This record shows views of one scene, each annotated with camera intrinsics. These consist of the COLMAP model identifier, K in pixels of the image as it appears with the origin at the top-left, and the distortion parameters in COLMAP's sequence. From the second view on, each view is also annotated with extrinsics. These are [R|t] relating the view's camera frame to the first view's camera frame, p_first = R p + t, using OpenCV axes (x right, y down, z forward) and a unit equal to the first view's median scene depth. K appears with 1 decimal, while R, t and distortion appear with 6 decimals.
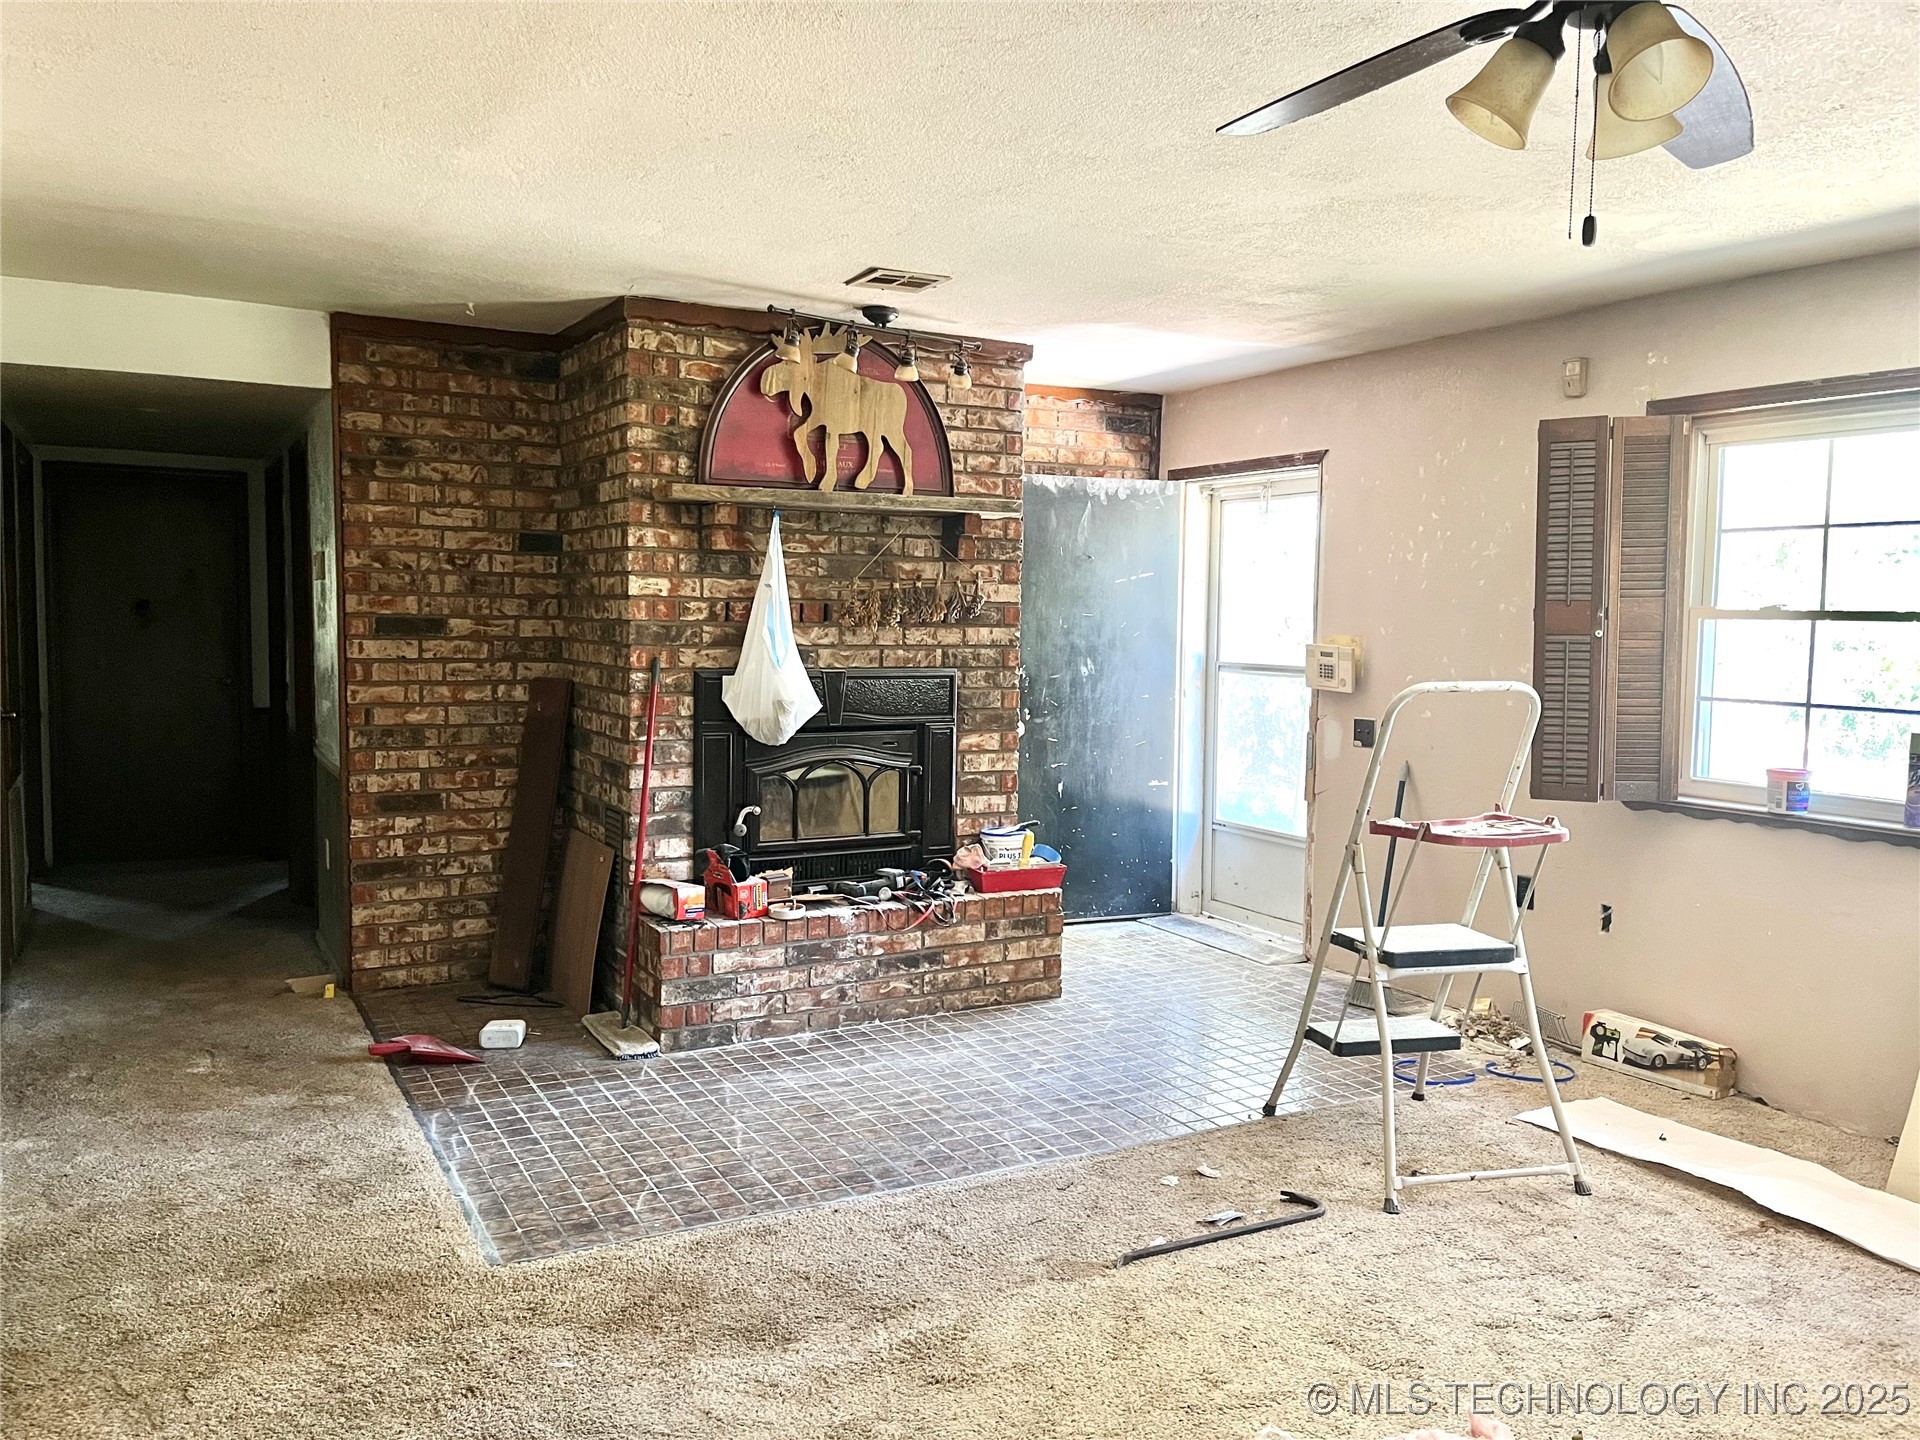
lens RADIAL K [[1442.4, 0, 965.5], [0, 1442.4, 720.5], [0, 0, 1]] dist [0.013924, 0.005546]
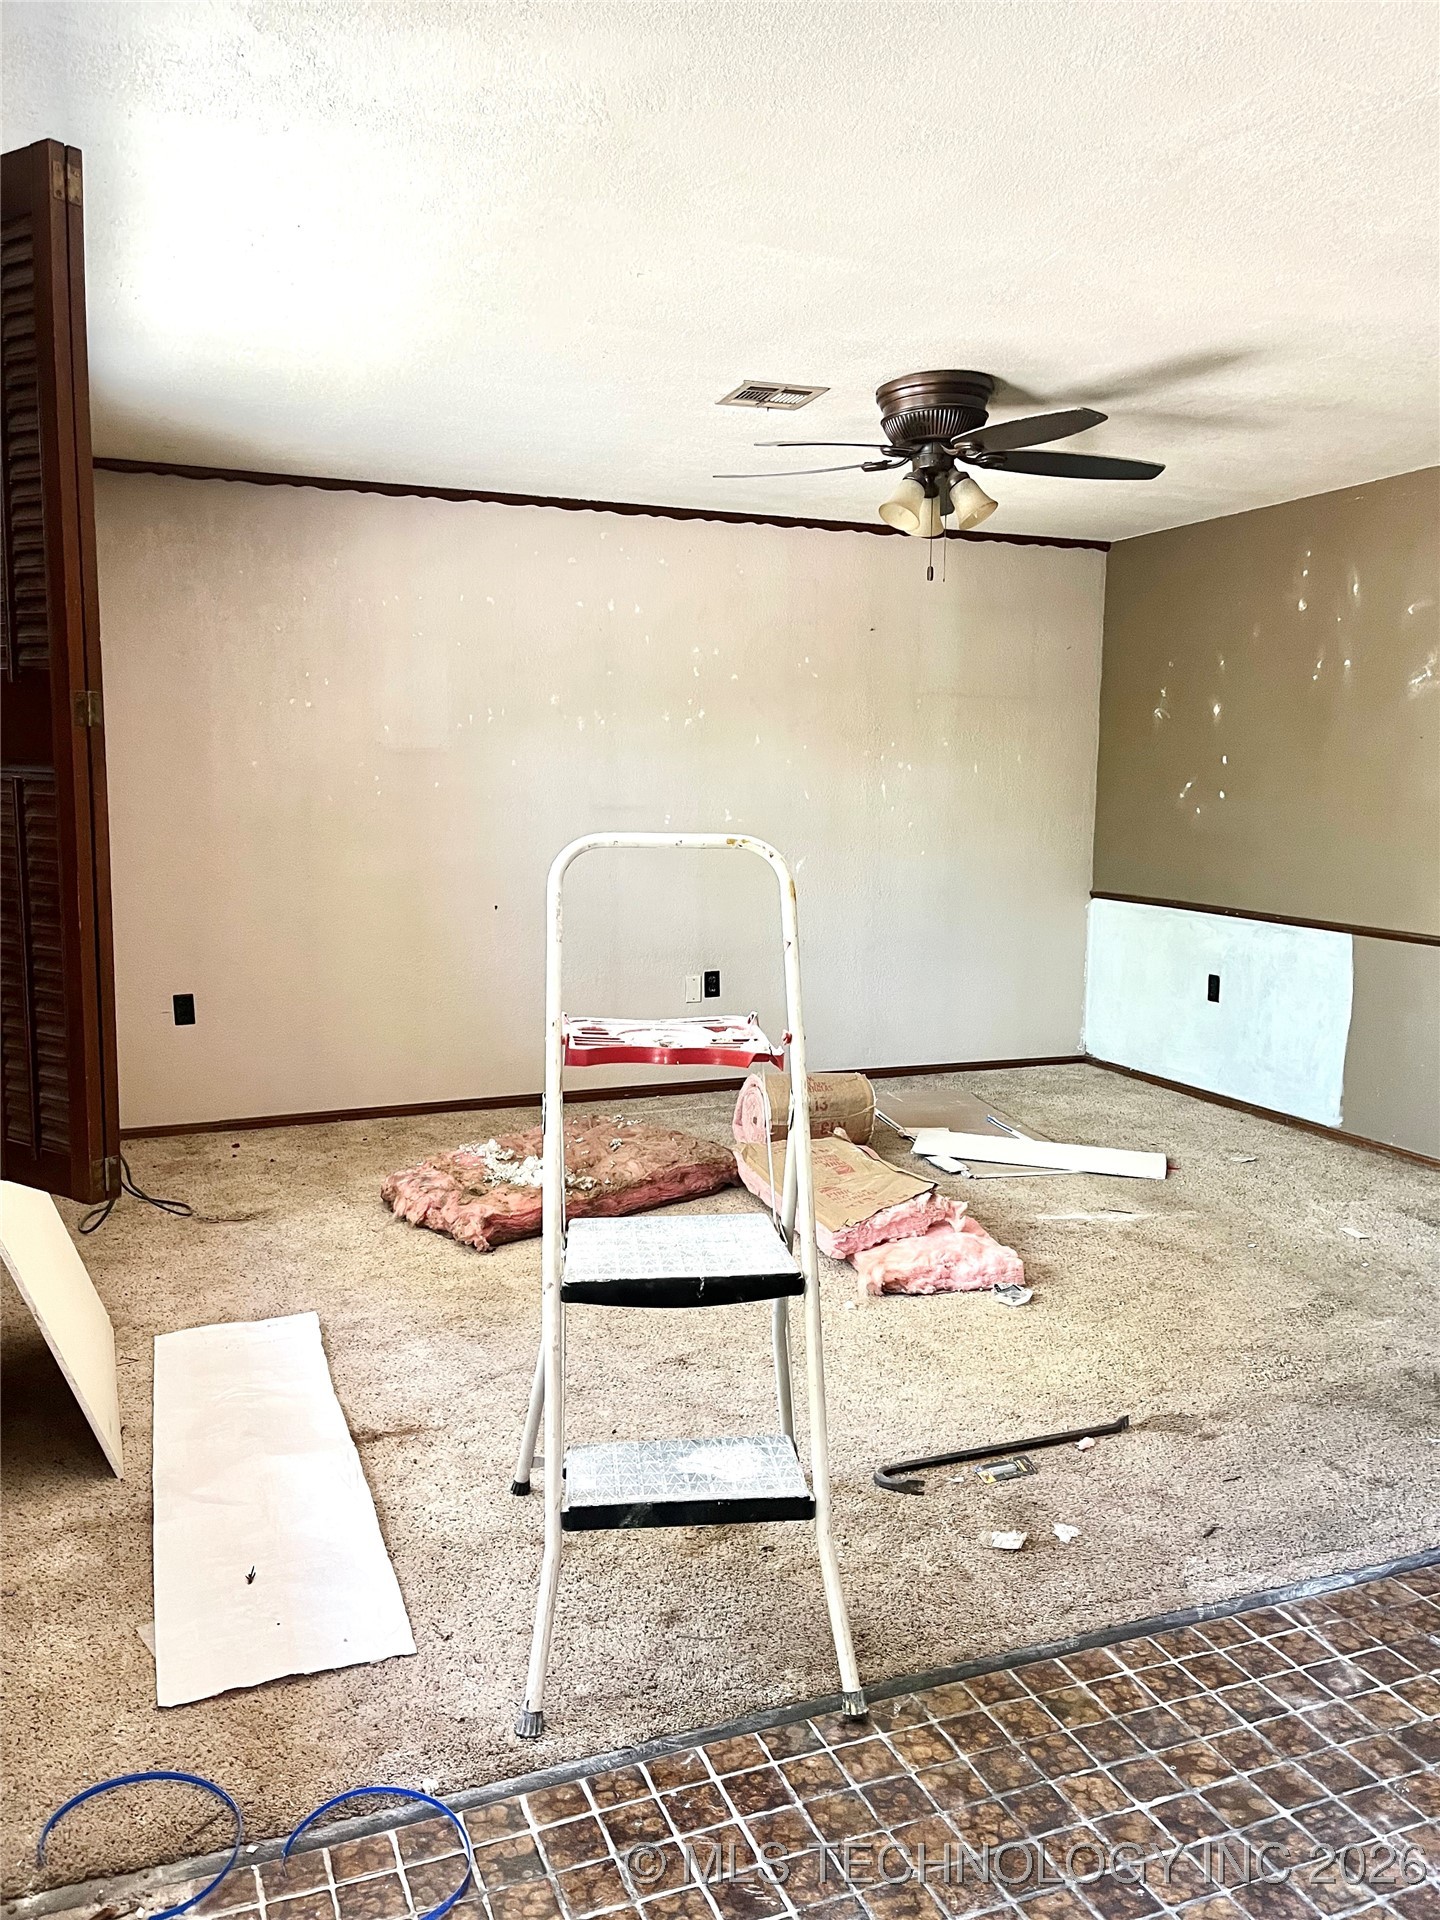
lens RADIAL K [[1442.4, 0, 714.9], [0, 1442.4, 958.1], [0, 0, 1]] dist [0.013924, 0.005546]
pose [[-0.990673, -0.030294, 0.132848, 0.208921], [-0.005718, 0.983355, 0.181604, -0.092448], [-0.136138, 0.179151, -0.974357, 1.538163]]
